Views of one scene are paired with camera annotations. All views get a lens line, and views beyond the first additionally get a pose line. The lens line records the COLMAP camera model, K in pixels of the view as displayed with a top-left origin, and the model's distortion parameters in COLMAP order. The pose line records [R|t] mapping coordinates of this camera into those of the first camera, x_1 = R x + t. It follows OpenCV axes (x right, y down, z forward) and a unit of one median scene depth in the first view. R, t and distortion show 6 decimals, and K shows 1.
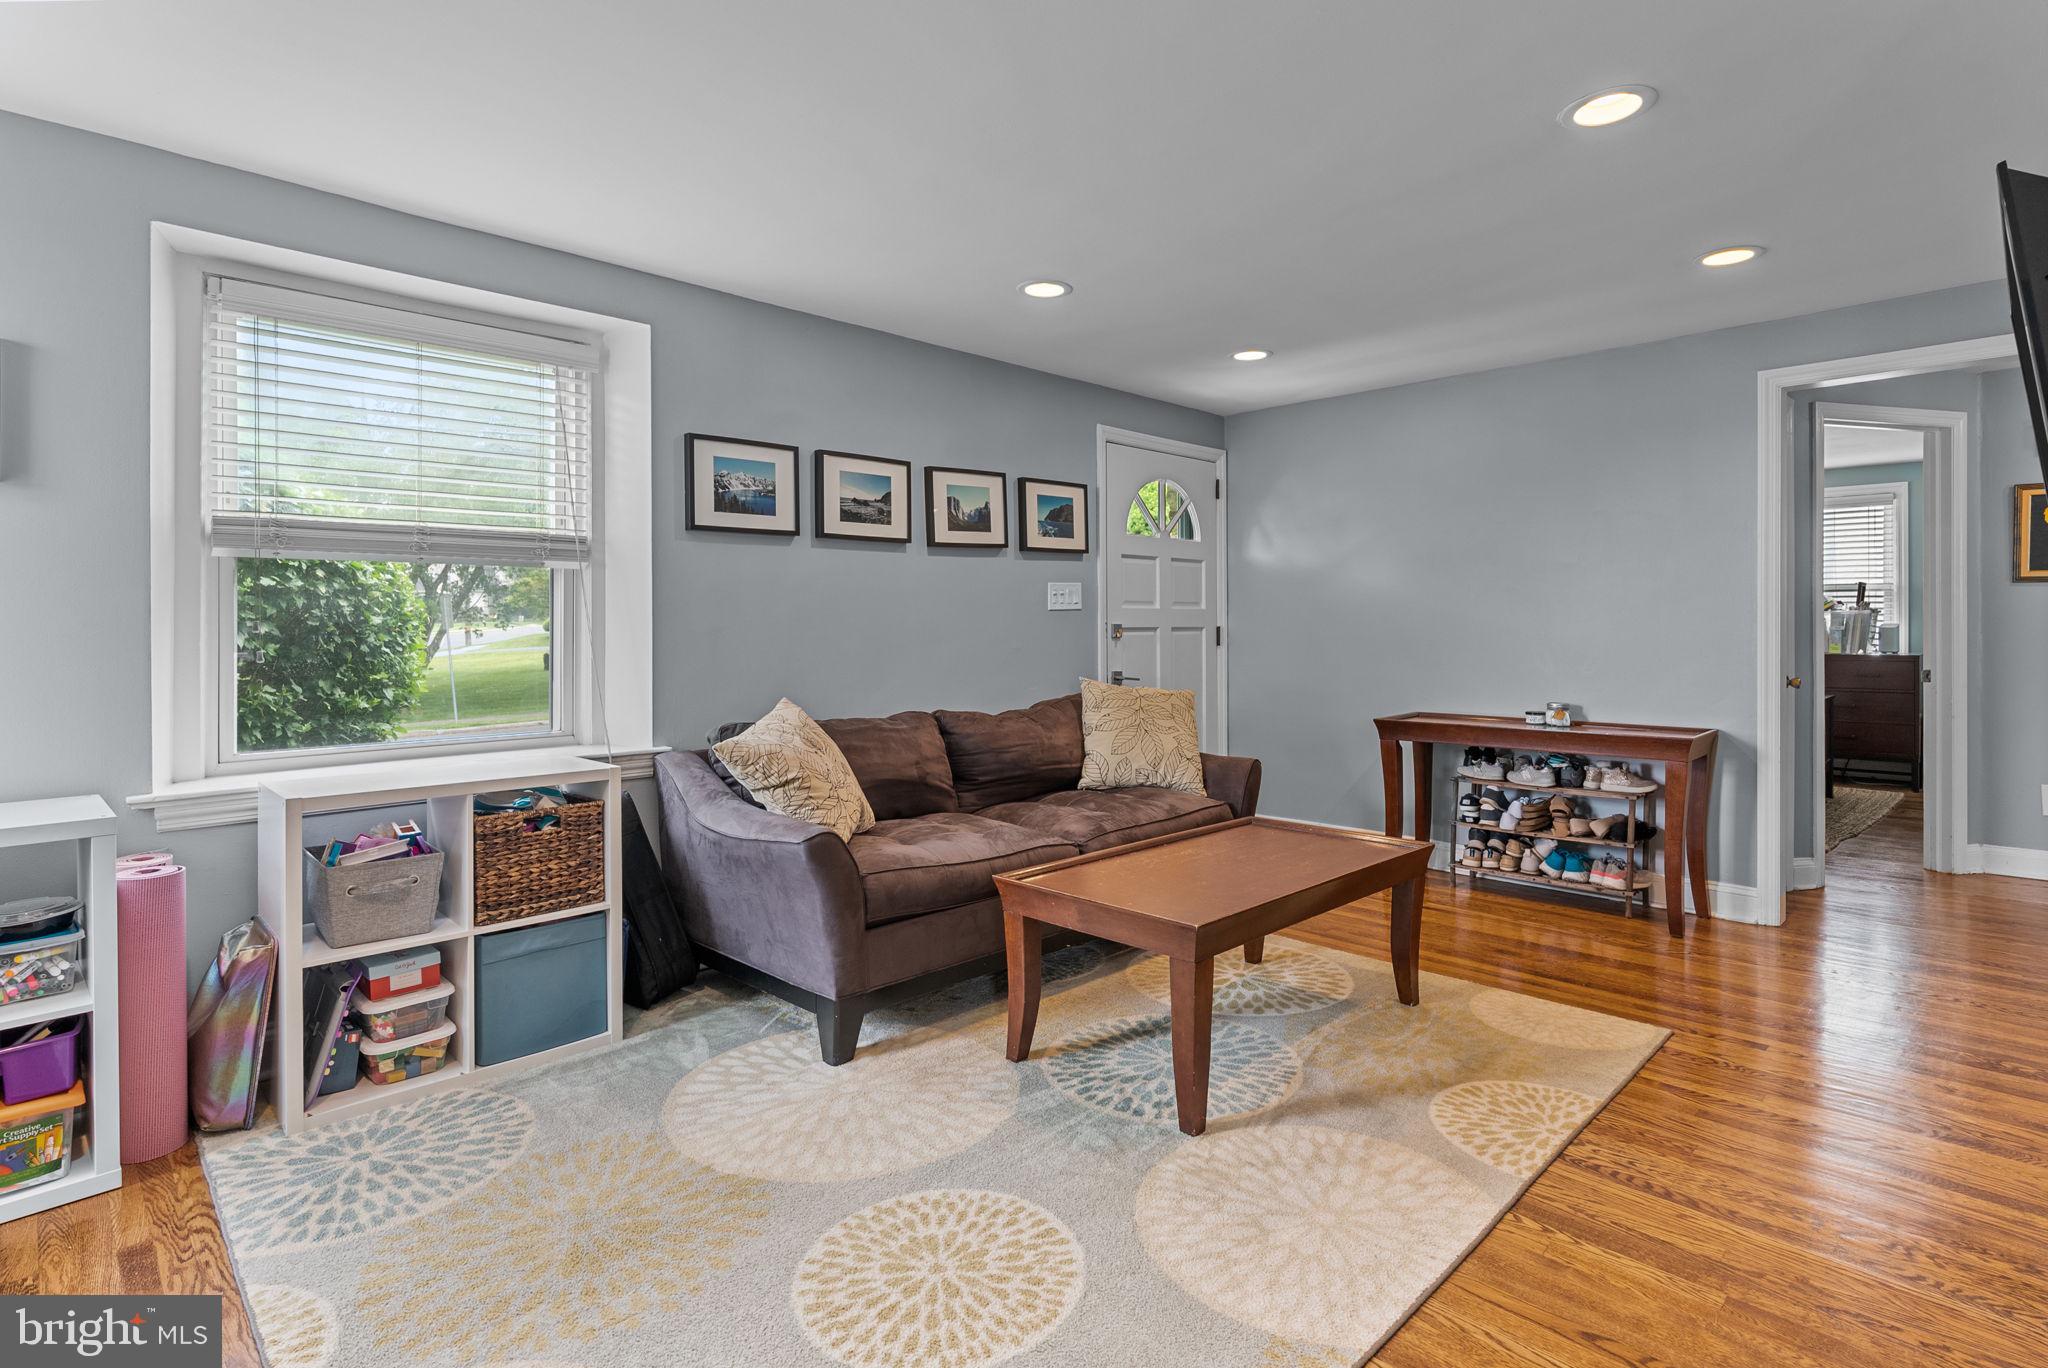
lens RADIAL K [[1017.7, 0, 1031.6], [0, 1017.7, 635.2], [0, 0, 1]] dist [-0.000048, 0.000354]
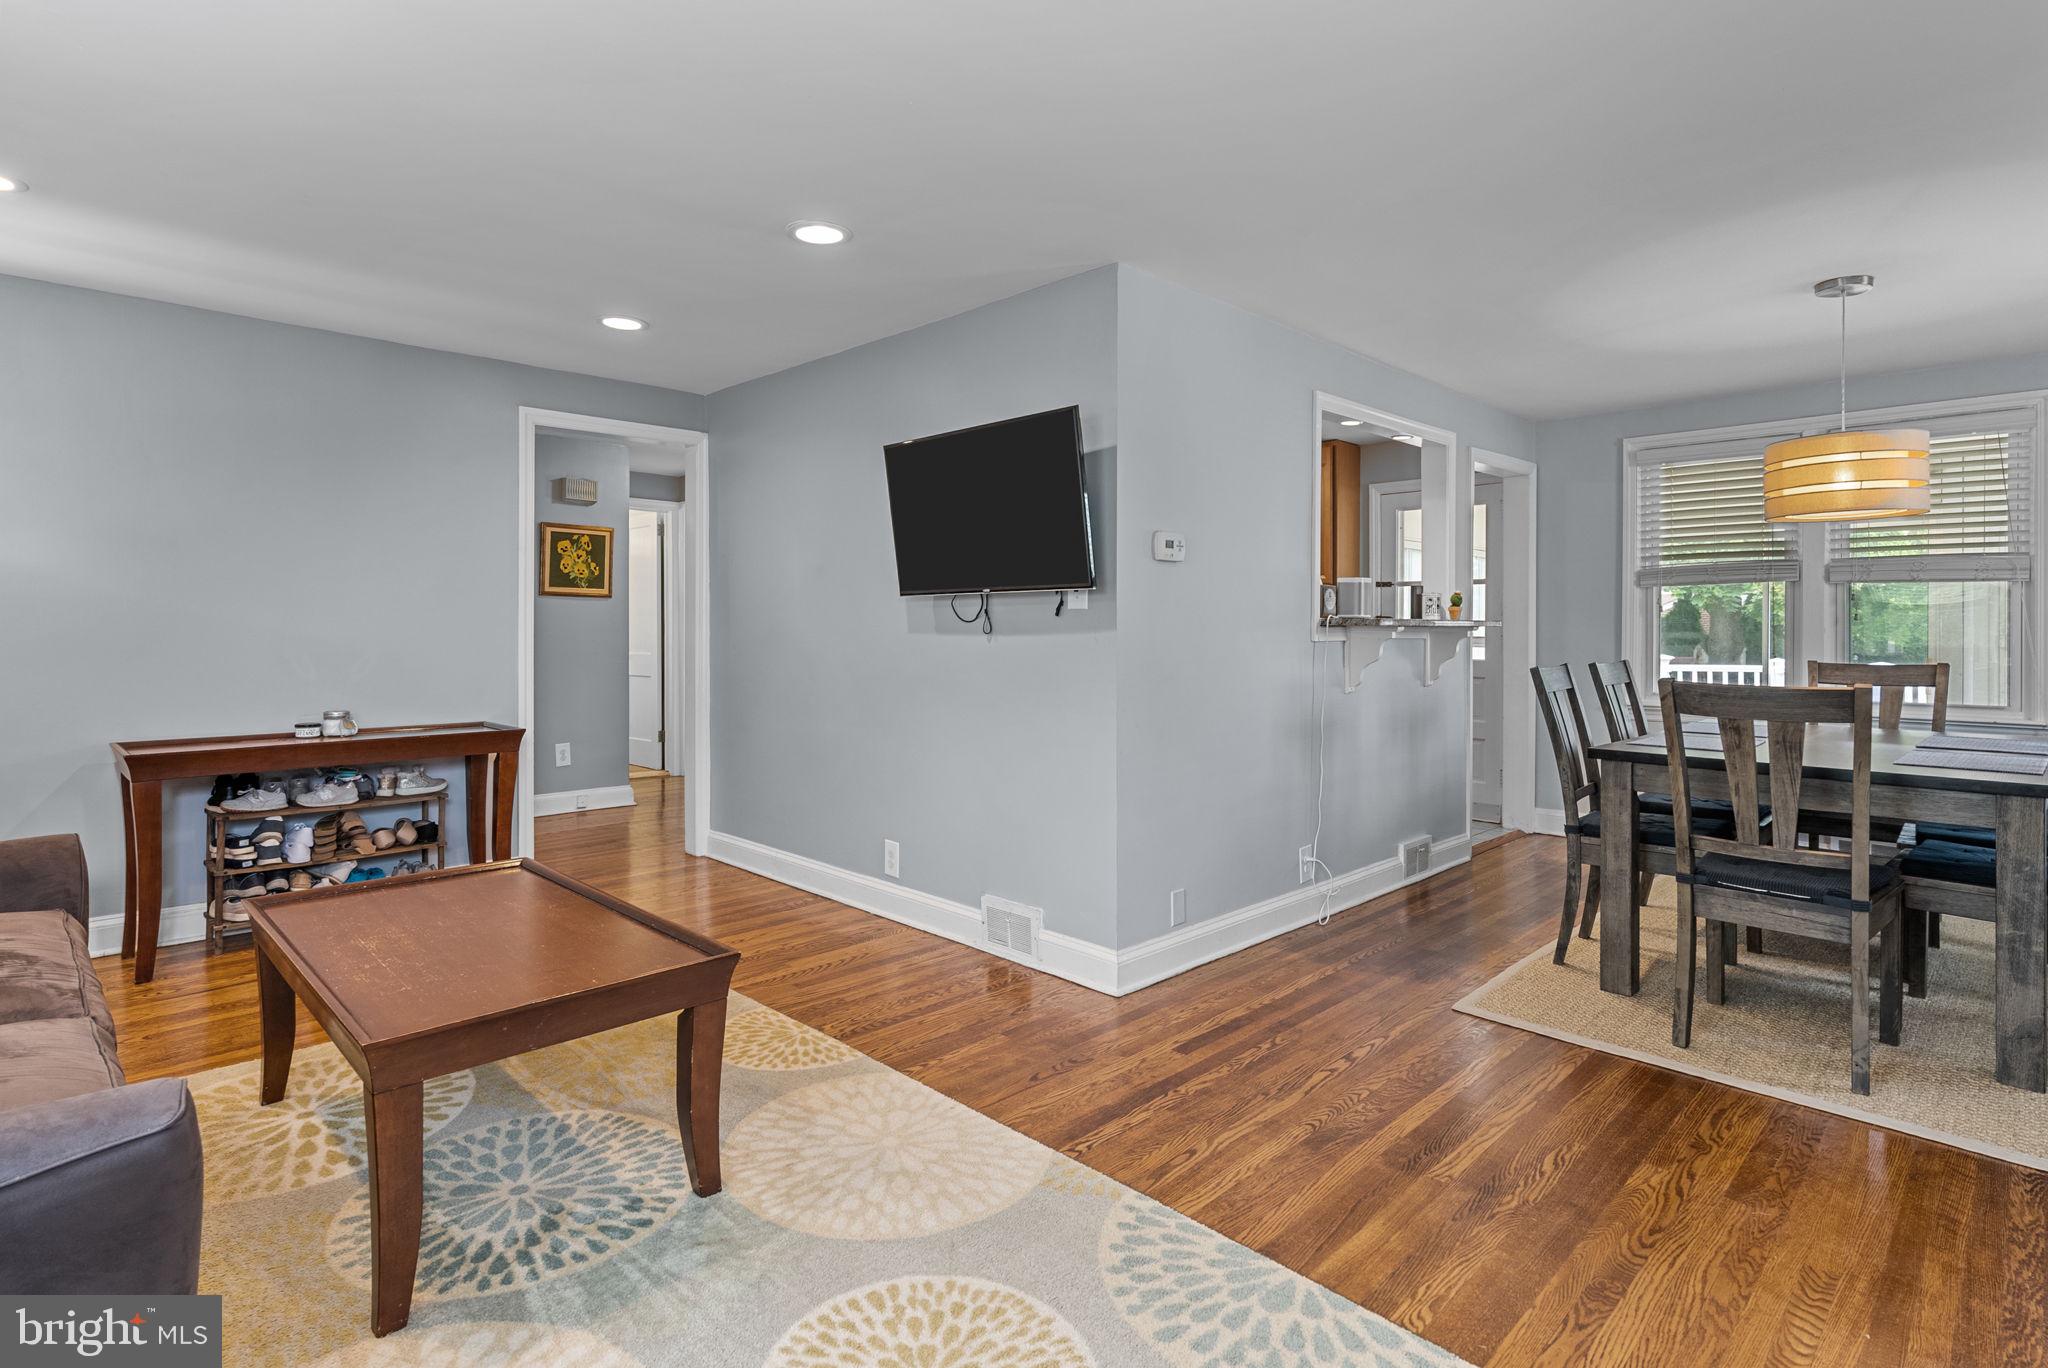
lens RADIAL K [[1017.7, 0, 1031.6], [0, 1017.7, 635.2], [0, 0, 1]] dist [-0.000048, 0.000354]
pose [[0.001692, -0.001266, 0.999998, -0.670780], [0.003710, 0.999992, 0.001260, 0.000288], [-0.999992, 0.003708, 0.001697, 0.652698]]
